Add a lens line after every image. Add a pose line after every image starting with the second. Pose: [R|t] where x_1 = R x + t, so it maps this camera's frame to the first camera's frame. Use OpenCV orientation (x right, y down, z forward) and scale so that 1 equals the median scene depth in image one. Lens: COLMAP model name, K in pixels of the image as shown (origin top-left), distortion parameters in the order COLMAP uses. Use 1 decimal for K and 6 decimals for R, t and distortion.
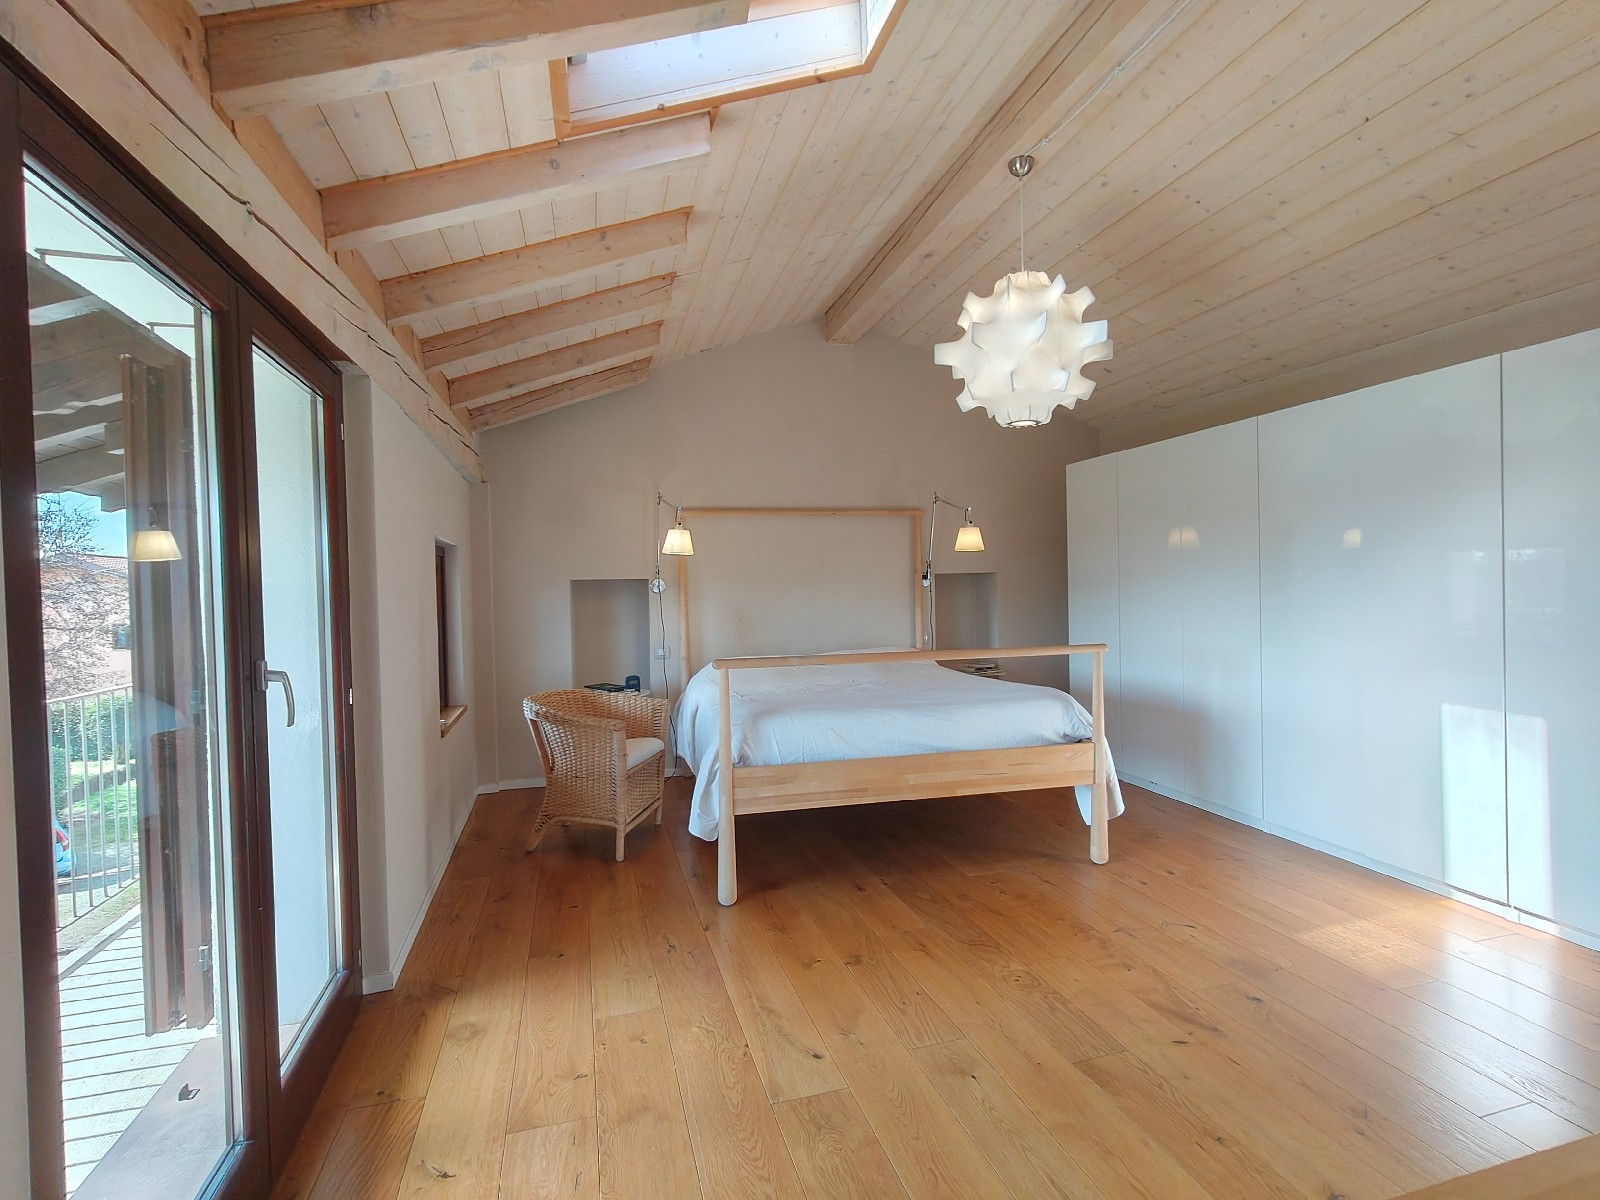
lens RADIAL K [[752.0, 0, 799.5], [0, 752.0, 601.2], [0, 0, 1]] dist [0.000320, -0.000146]
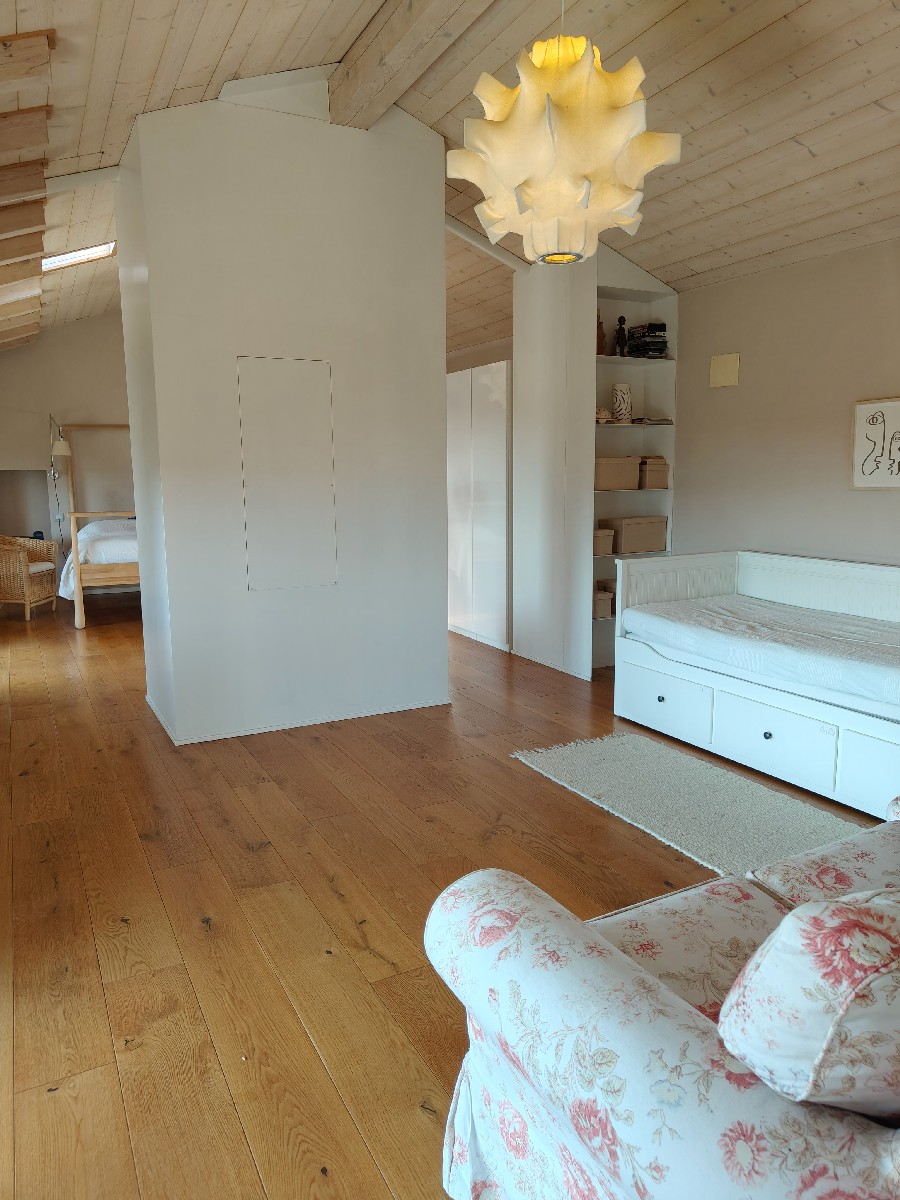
lens RADIAL K [[815.4, 0, 451.3], [0, 815.4, 588.6], [0, 0, 1]] dist [0.011400, 0.001628]
pose [[0.979323, -0.016589, 0.201622, 0.390146], [-0.008848, 0.992167, 0.124608, -0.005145], [-0.202109, -0.123815, 0.971505, -1.204672]]
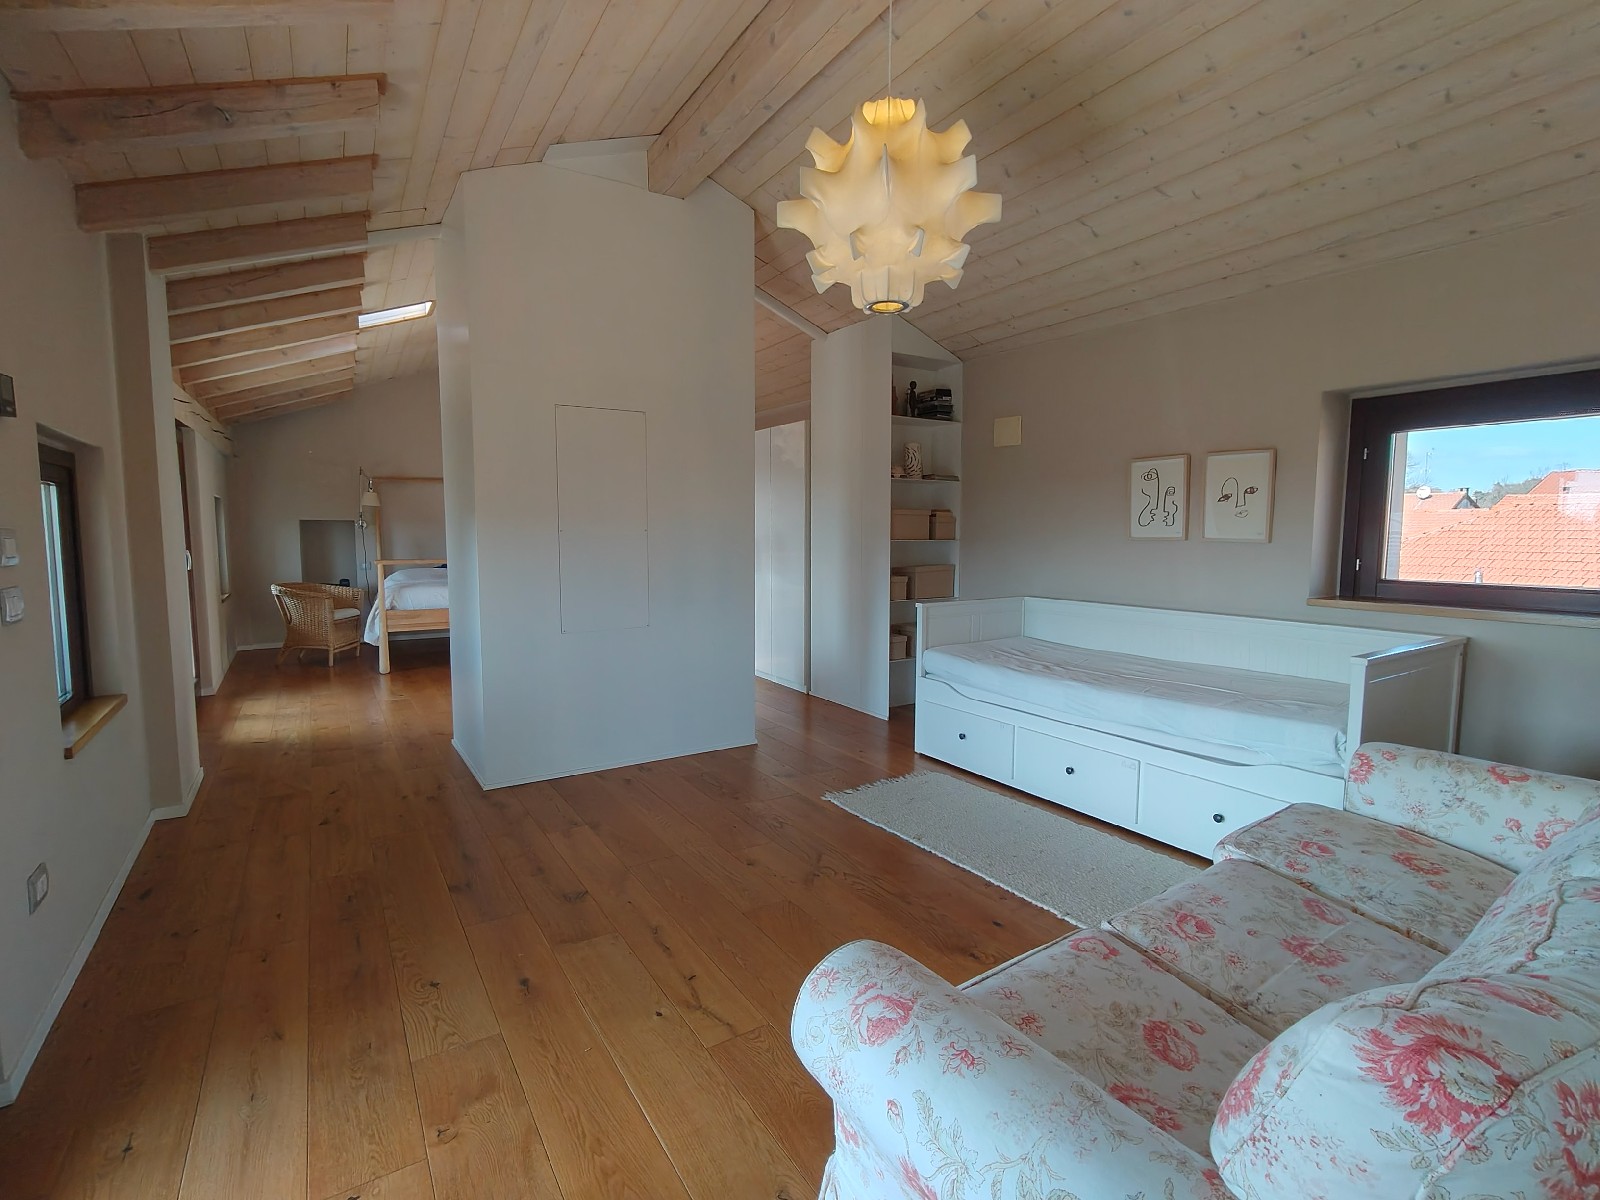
lens RADIAL K [[747.1, 0, 797.9], [0, 747.1, 591.1], [0, 0, 1]] dist [-0.000640, -0.000857]
pose [[0.959944, -0.002668, 0.280180, 0.371871], [-0.016208, 0.997752, 0.065030, 0.005659], [-0.279724, -0.066966, 0.957742, -1.152223]]
